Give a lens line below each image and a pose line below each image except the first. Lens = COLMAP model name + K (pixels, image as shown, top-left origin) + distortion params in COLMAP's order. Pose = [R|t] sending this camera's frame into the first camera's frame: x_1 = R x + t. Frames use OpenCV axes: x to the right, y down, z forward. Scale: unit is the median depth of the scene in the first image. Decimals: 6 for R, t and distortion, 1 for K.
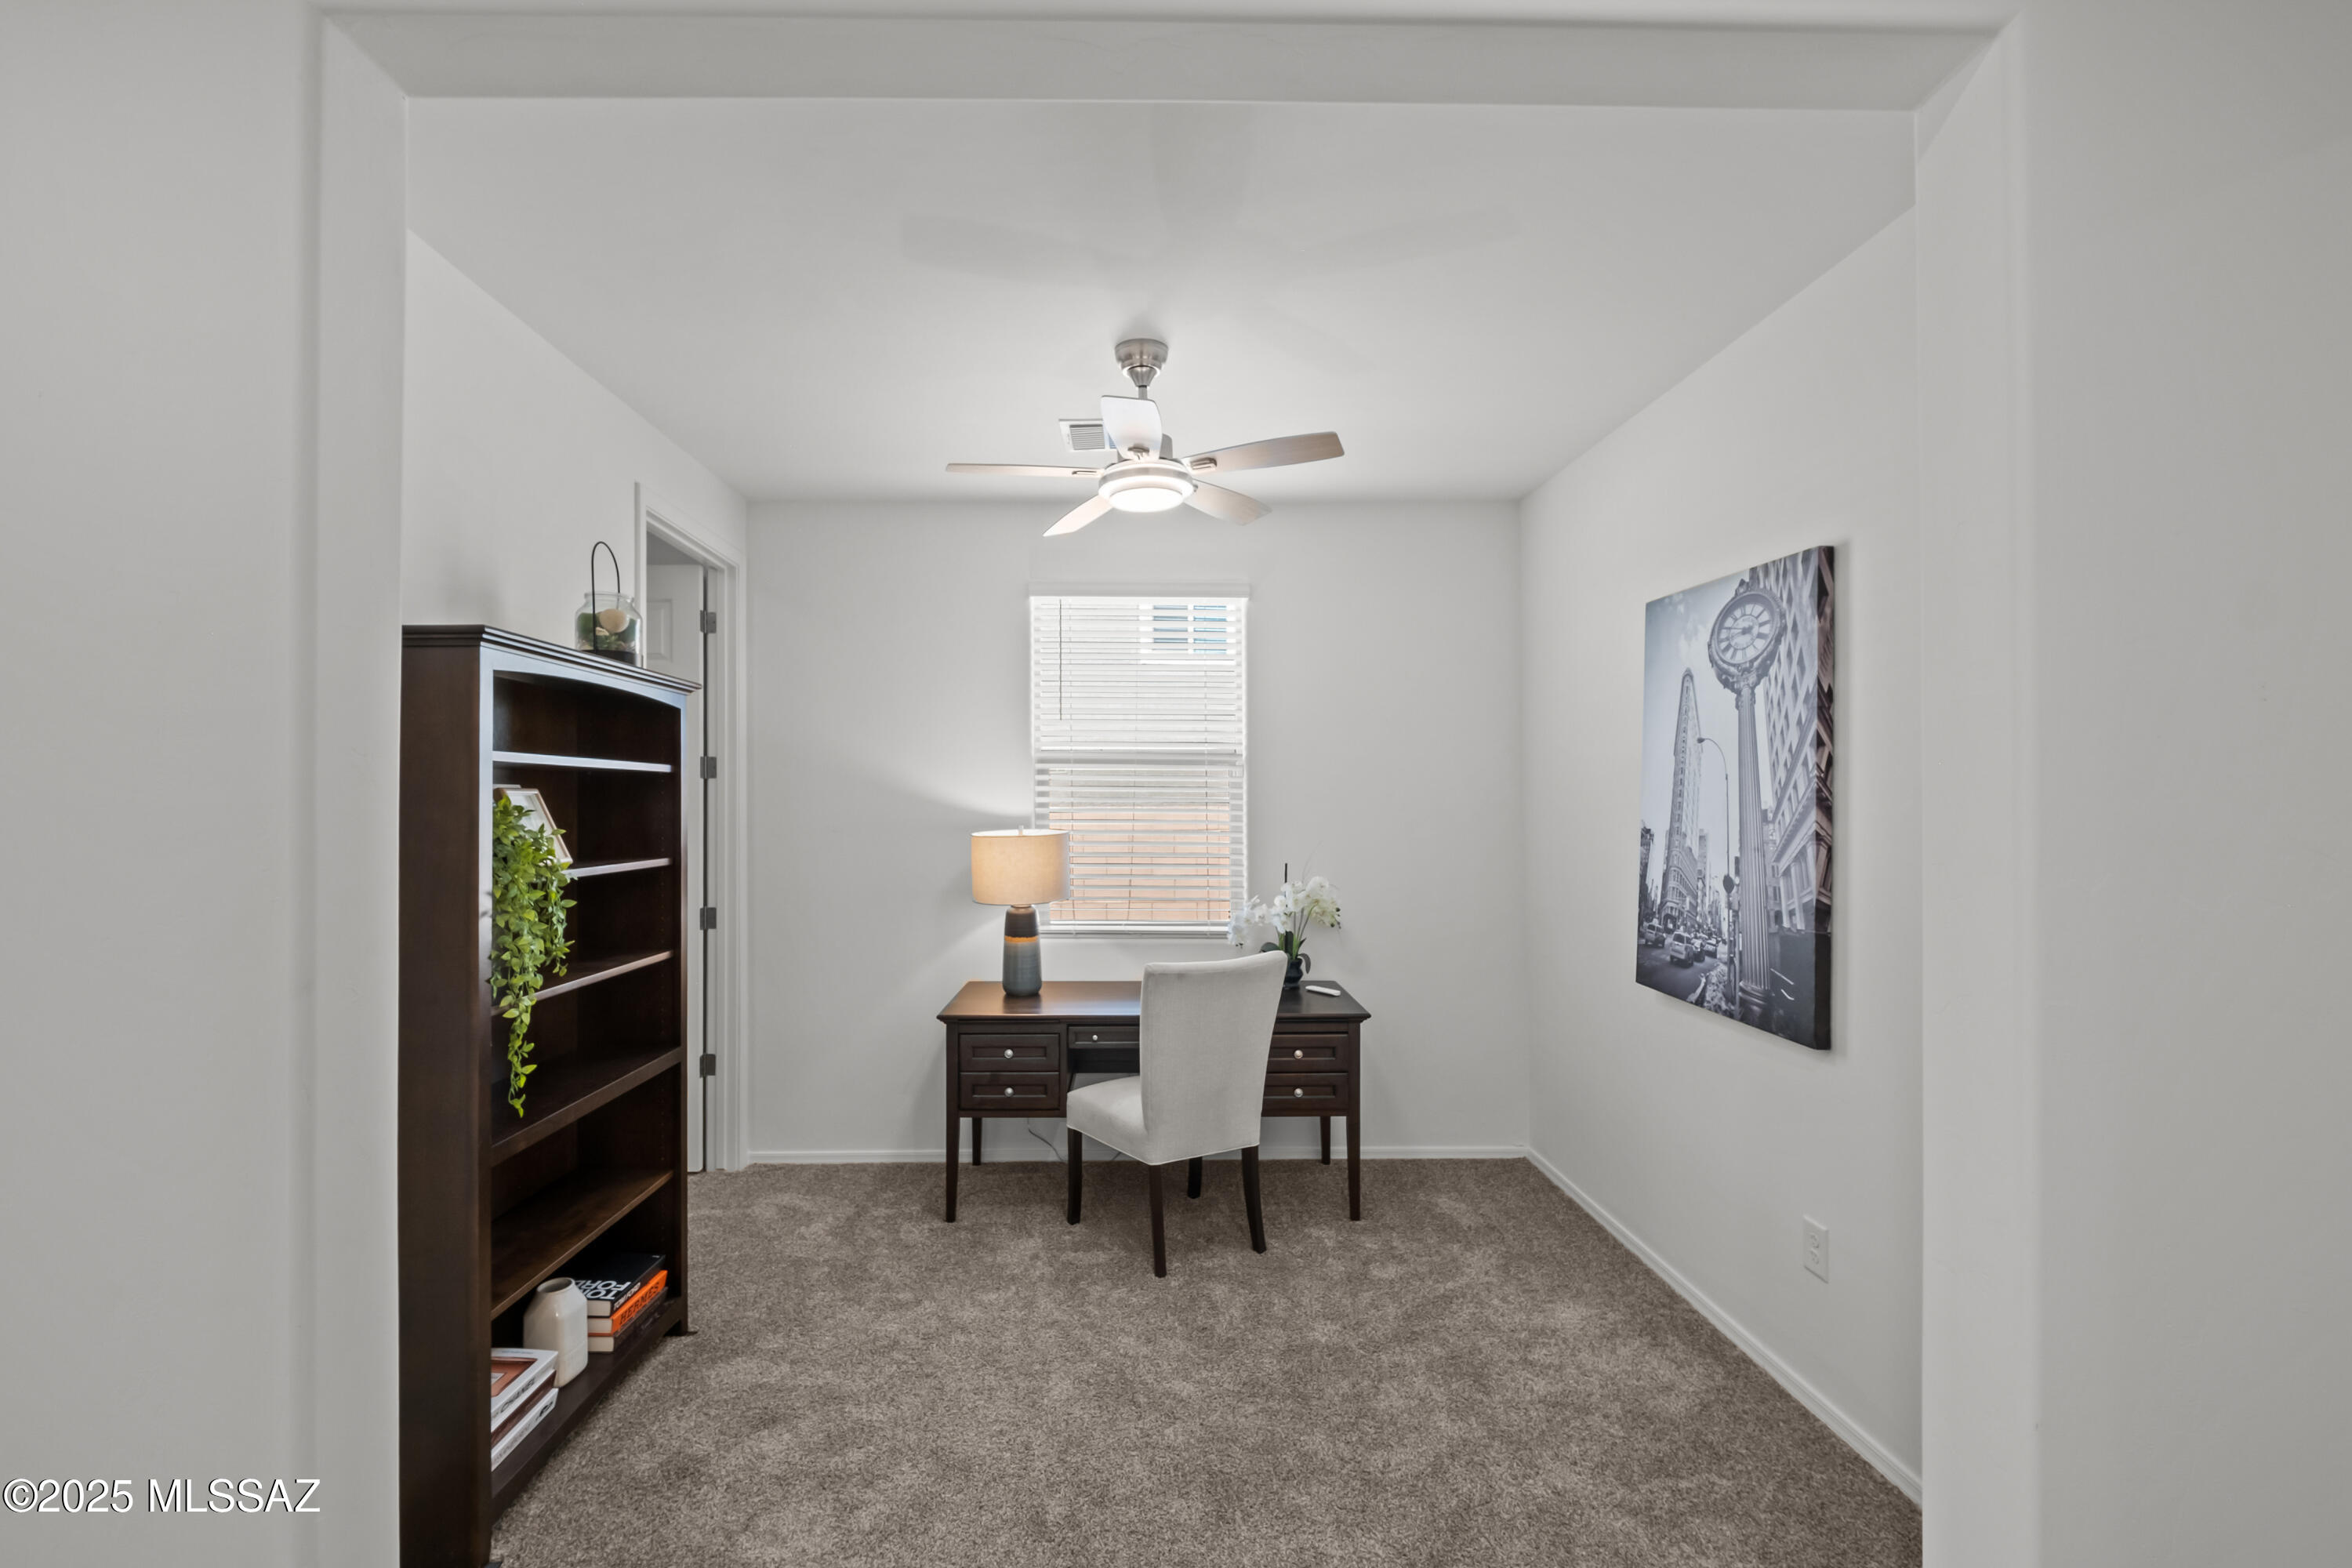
lens RADIAL K [[1017.9, 0, 1184.6], [0, 1017.9, 777.2], [0, 0, 1]] dist [0.000333, -0.001113]
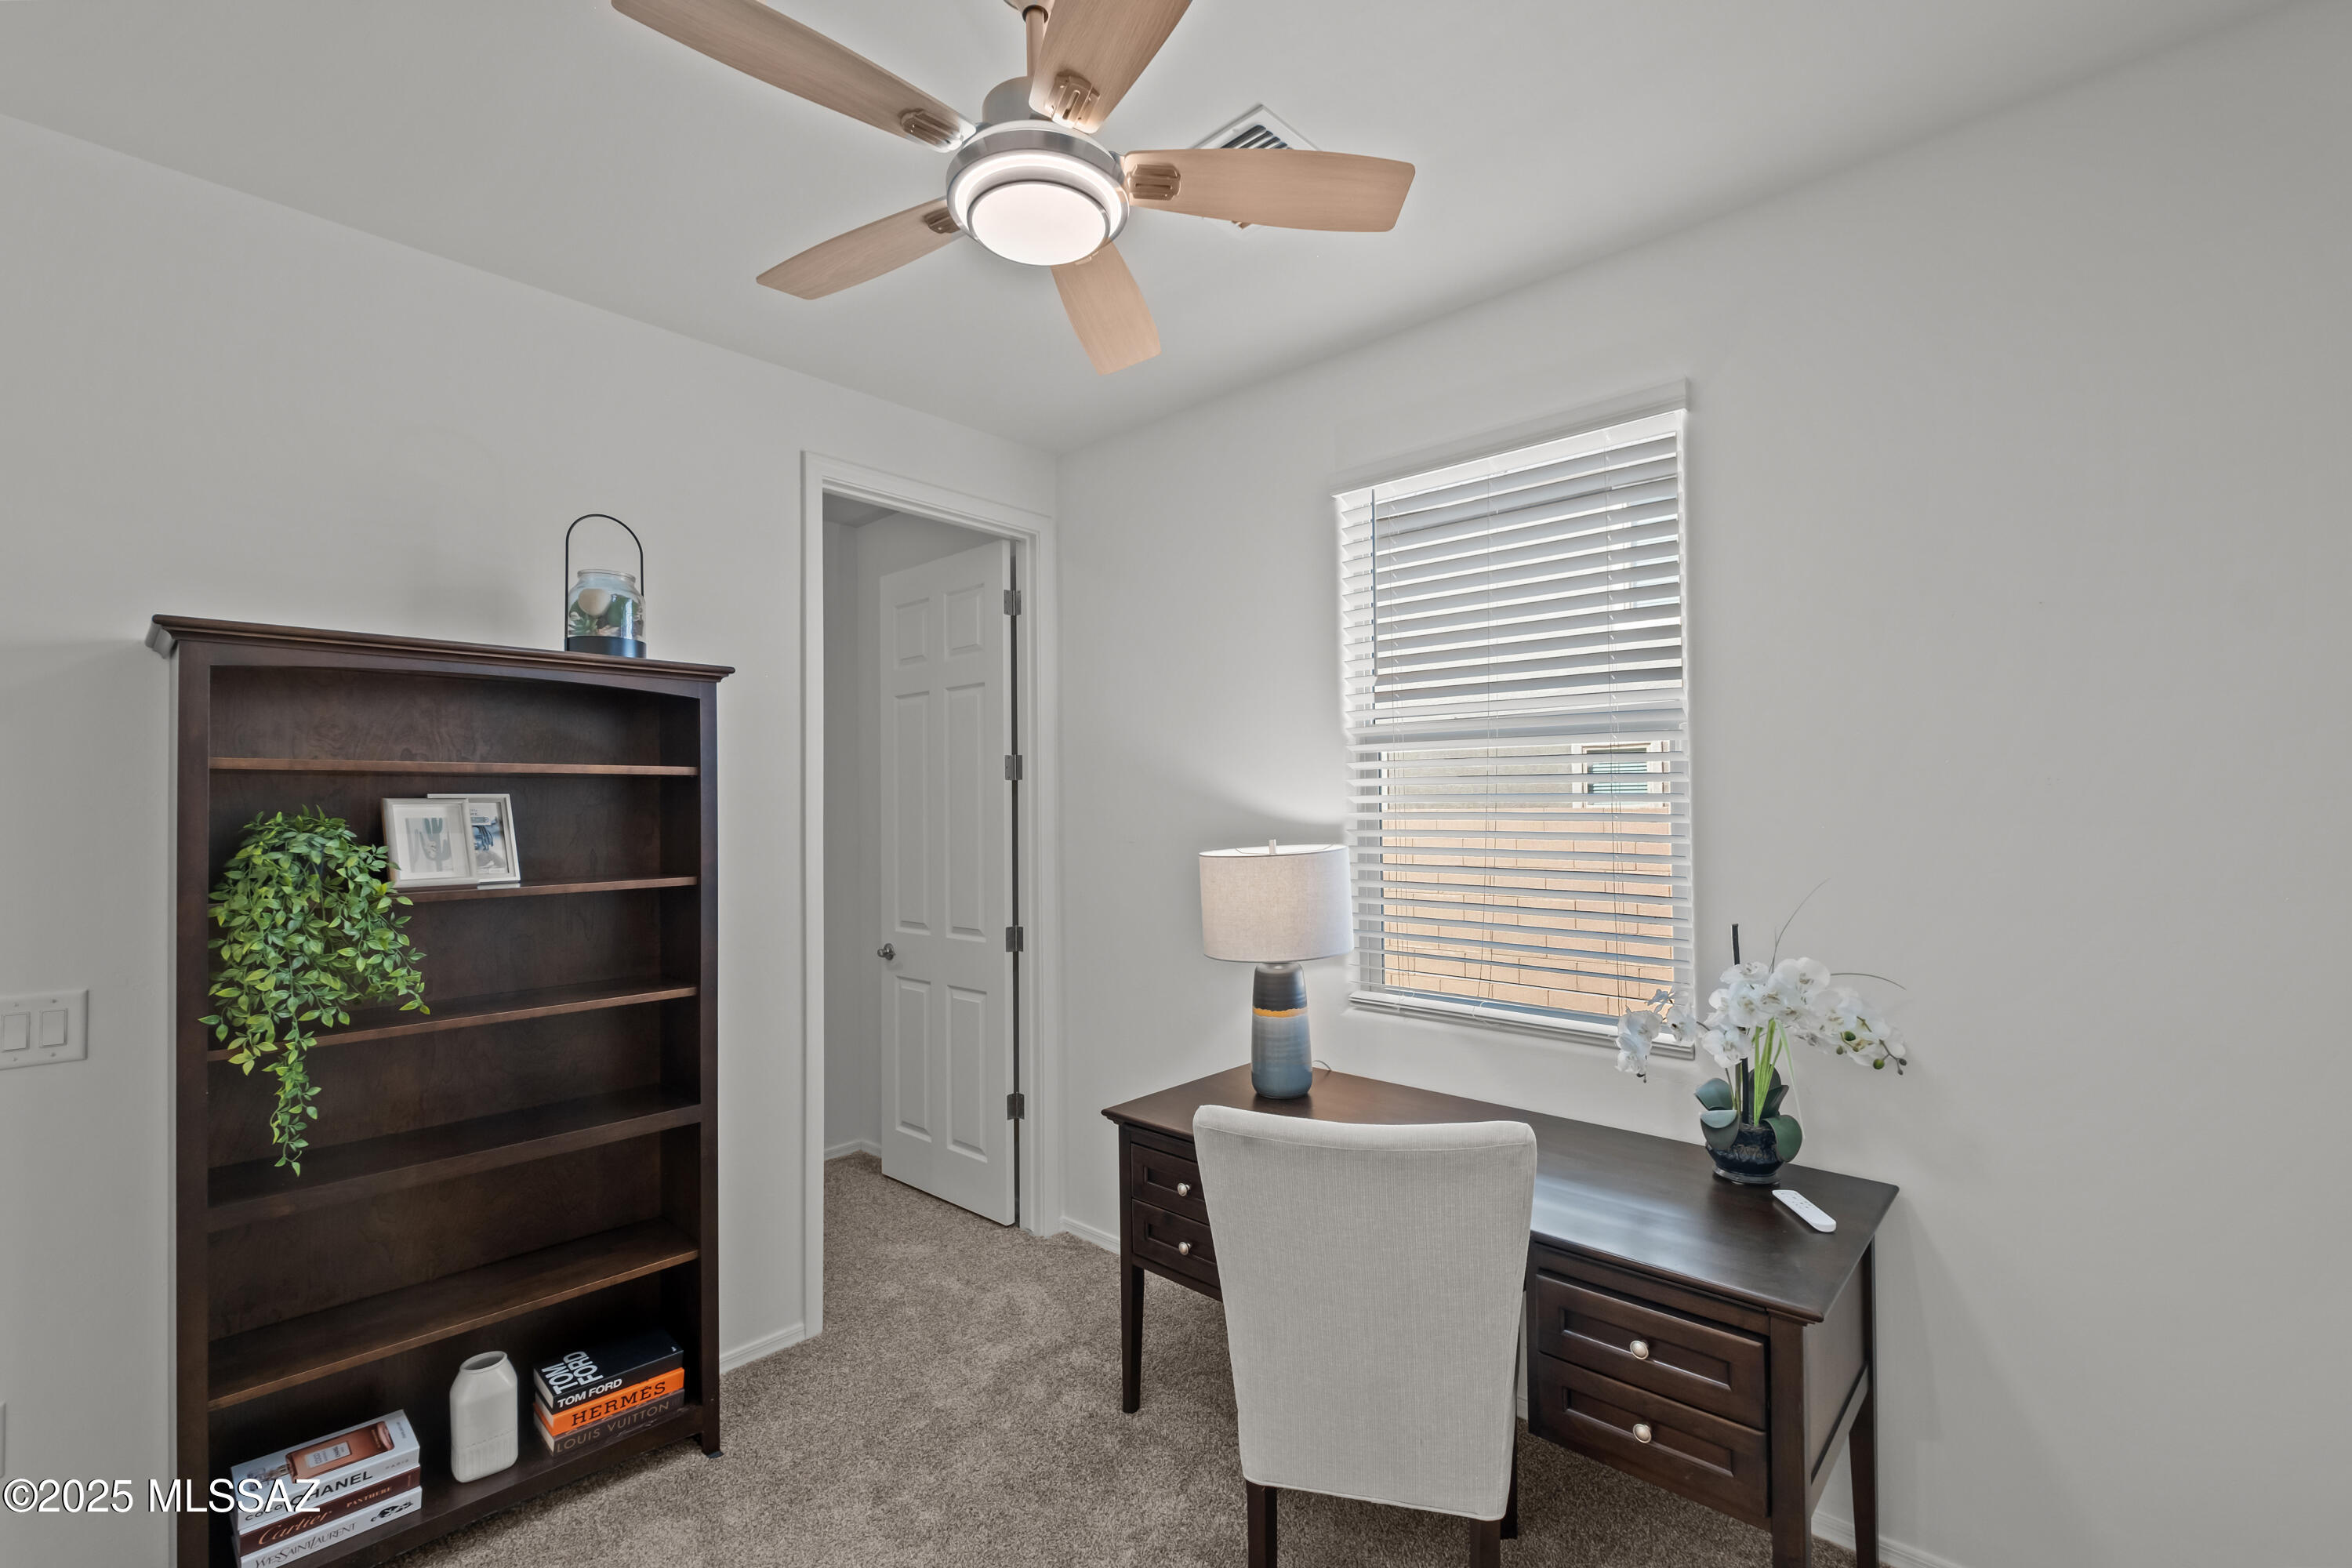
lens RADIAL K [[1029.8, 0, 1187.8], [0, 1029.8, 785.2], [0, 0, 1]] dist [-0.016314, 0.000200]
pose [[0.712117, -0.021927, -0.701718, 0.269323], [0.028828, 0.999582, -0.001980, 0.011962], [0.701468, -0.018819, 0.712452, 0.488091]]
